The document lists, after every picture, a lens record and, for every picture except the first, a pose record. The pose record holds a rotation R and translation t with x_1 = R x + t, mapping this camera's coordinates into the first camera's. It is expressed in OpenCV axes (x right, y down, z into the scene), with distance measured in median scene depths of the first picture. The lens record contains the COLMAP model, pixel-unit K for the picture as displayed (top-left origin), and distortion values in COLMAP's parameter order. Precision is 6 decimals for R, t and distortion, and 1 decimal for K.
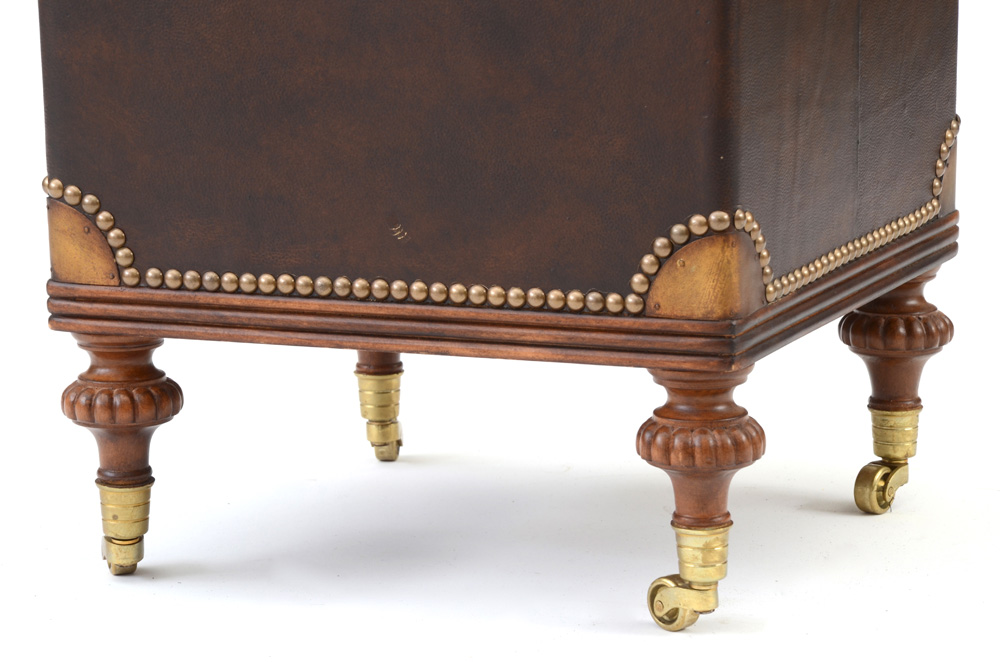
lens RADIAL K [[3703.9, 0, 500.0], [0, 3703.9, 331.0], [0, 0, 1]] dist [1.185141, 3.036831]
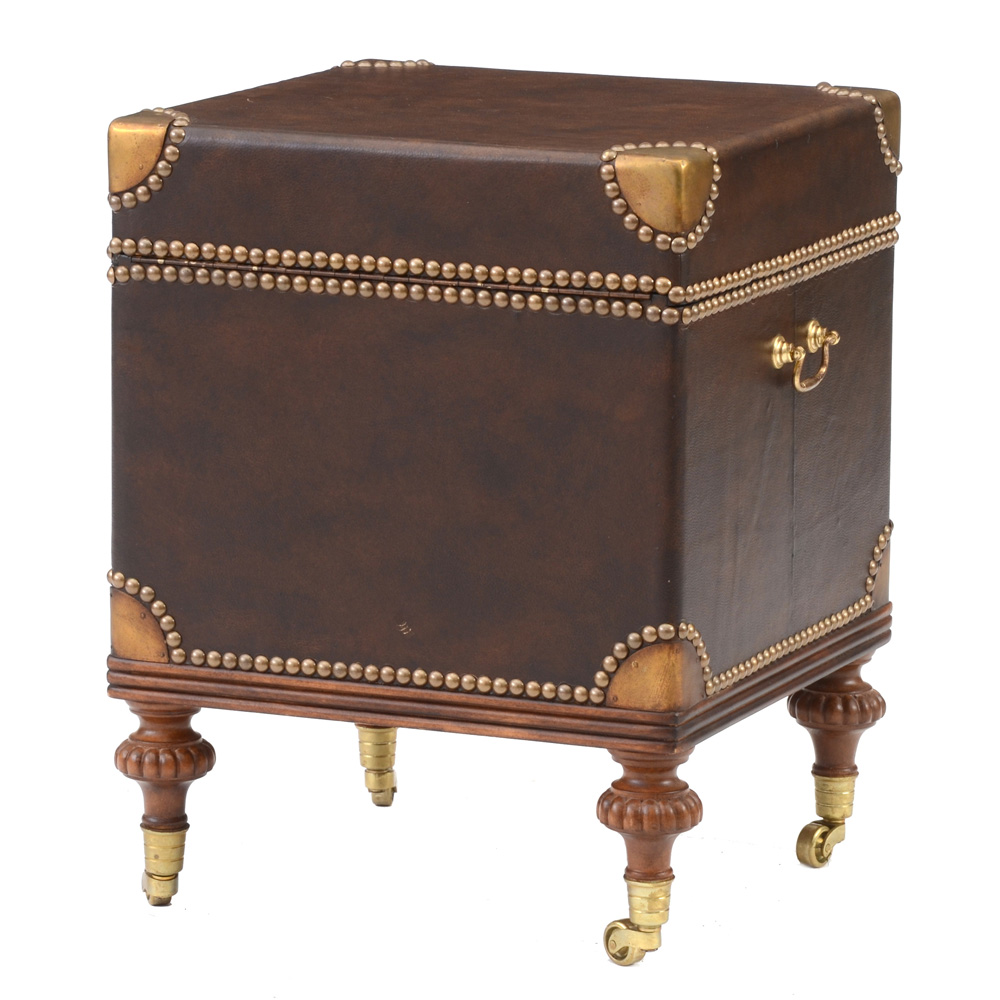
lens RADIAL K [[5965.6, 0, 535.6], [0, 5965.6, 499.7], [0, 0, 1]] dist [0.922053, 3.759018]
pose [[0.999661, 0.025791, 0.003606, 0.007014], [-0.025789, 0.999667, -0.000506, -0.066831], [-0.003618, 0.000413, 0.999993, -0.915180]]
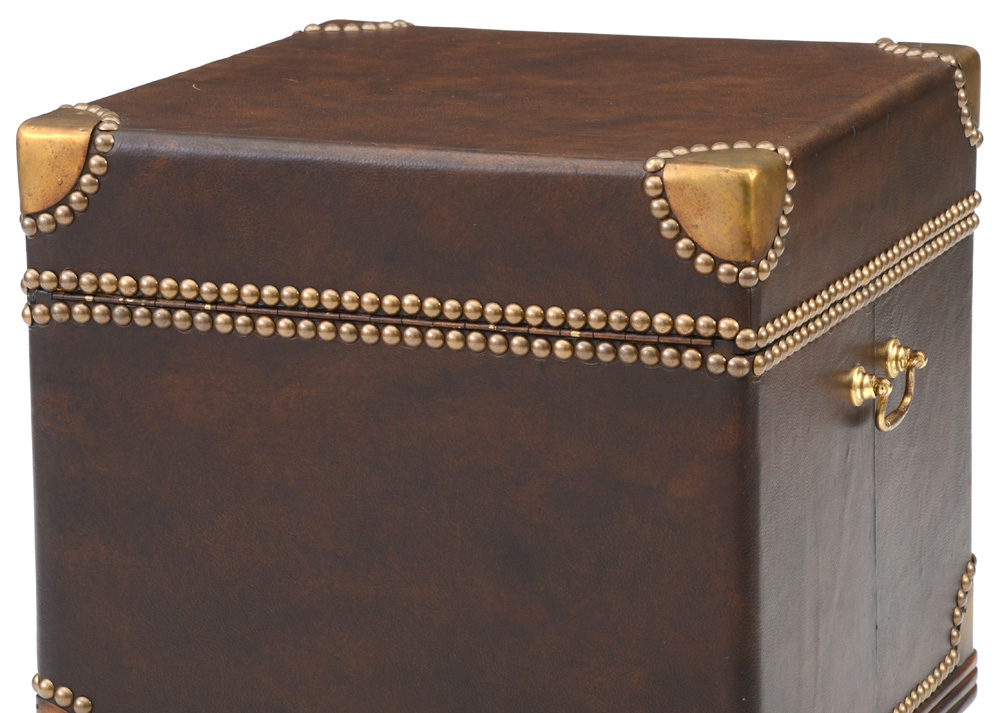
lens RADIAL K [[4154.7, 0, 500.0], [0, 4154.7, 356.5], [0, 0, 1]] dist [1.168065, 2.439961]
pose [[0.999788, -0.002147, 0.020469, -0.024436], [0.001419, 0.999367, 0.035537, -0.163487], [-0.020532, -0.035501, 0.999159, -0.081897]]
